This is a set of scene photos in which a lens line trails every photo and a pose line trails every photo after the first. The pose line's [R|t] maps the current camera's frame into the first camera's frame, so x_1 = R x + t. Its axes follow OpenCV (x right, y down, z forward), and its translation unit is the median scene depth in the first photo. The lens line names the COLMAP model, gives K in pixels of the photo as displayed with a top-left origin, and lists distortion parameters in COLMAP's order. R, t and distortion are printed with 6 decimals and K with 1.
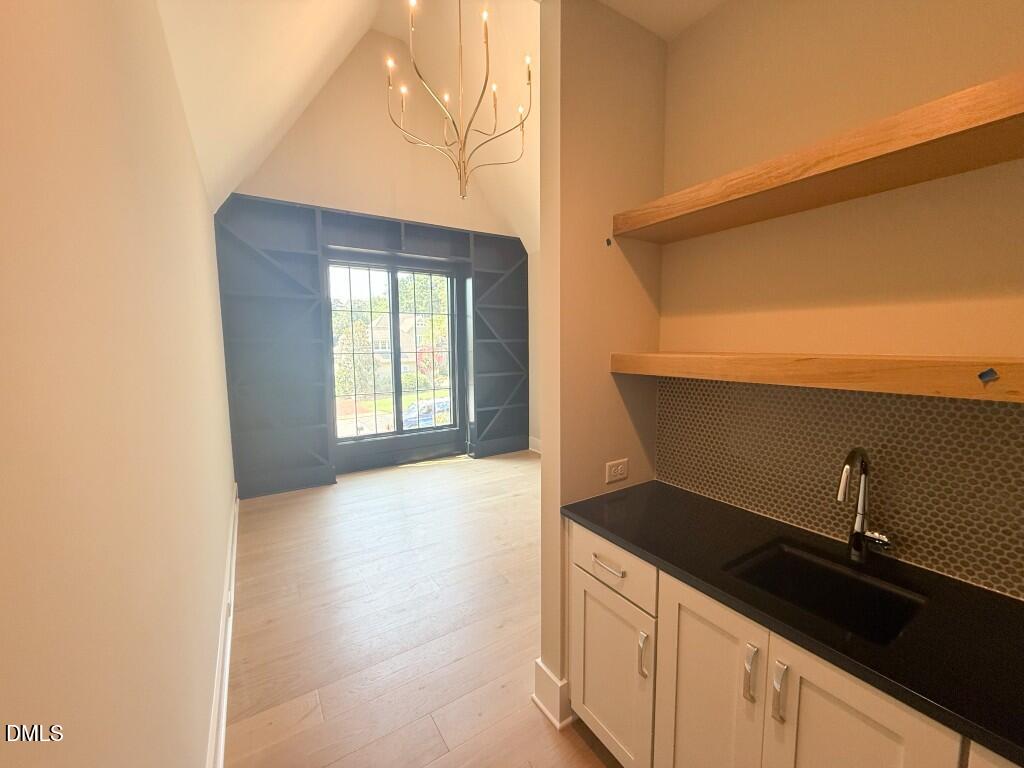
lens RADIAL K [[409.1, 0, 508.6], [0, 409.1, 385.5], [0, 0, 1]] dist [-0.001767, -0.000063]
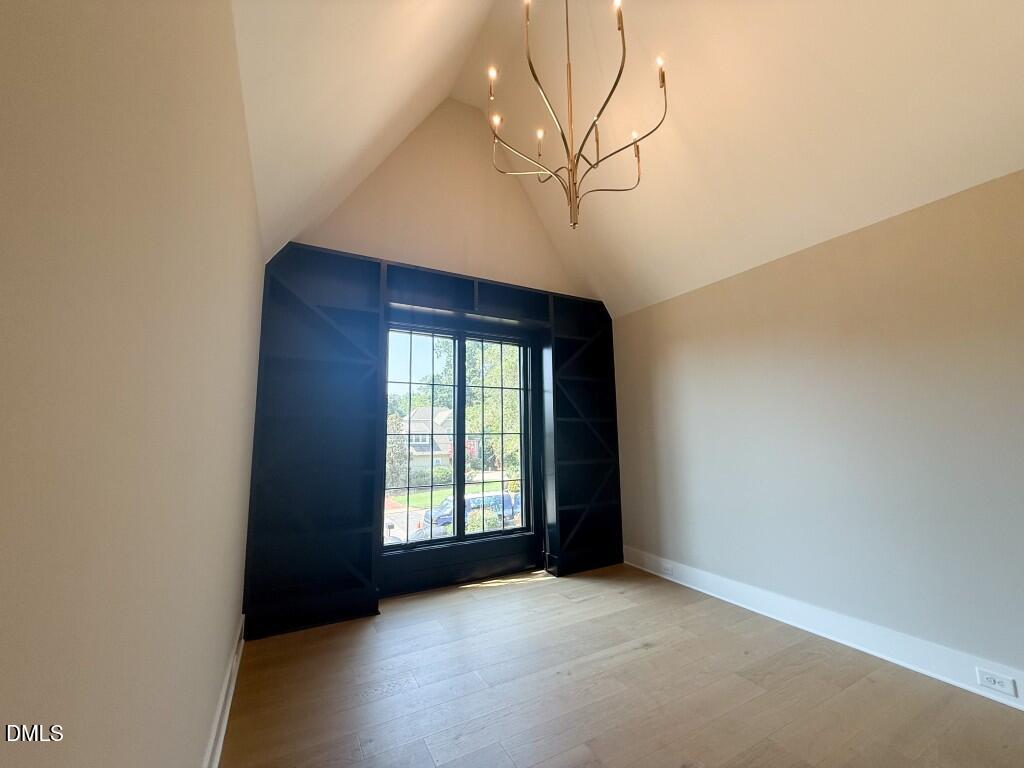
lens RADIAL K [[409.1, 0, 508.6], [0, 409.1, 385.5], [0, 0, 1]] dist [-0.001767, -0.000063]
pose [[0.997336, -0.010998, -0.072116, -0.119391], [-0.005568, 0.974211, -0.225572, 0.008532], [0.072737, 0.225372, 0.971554, 0.198973]]
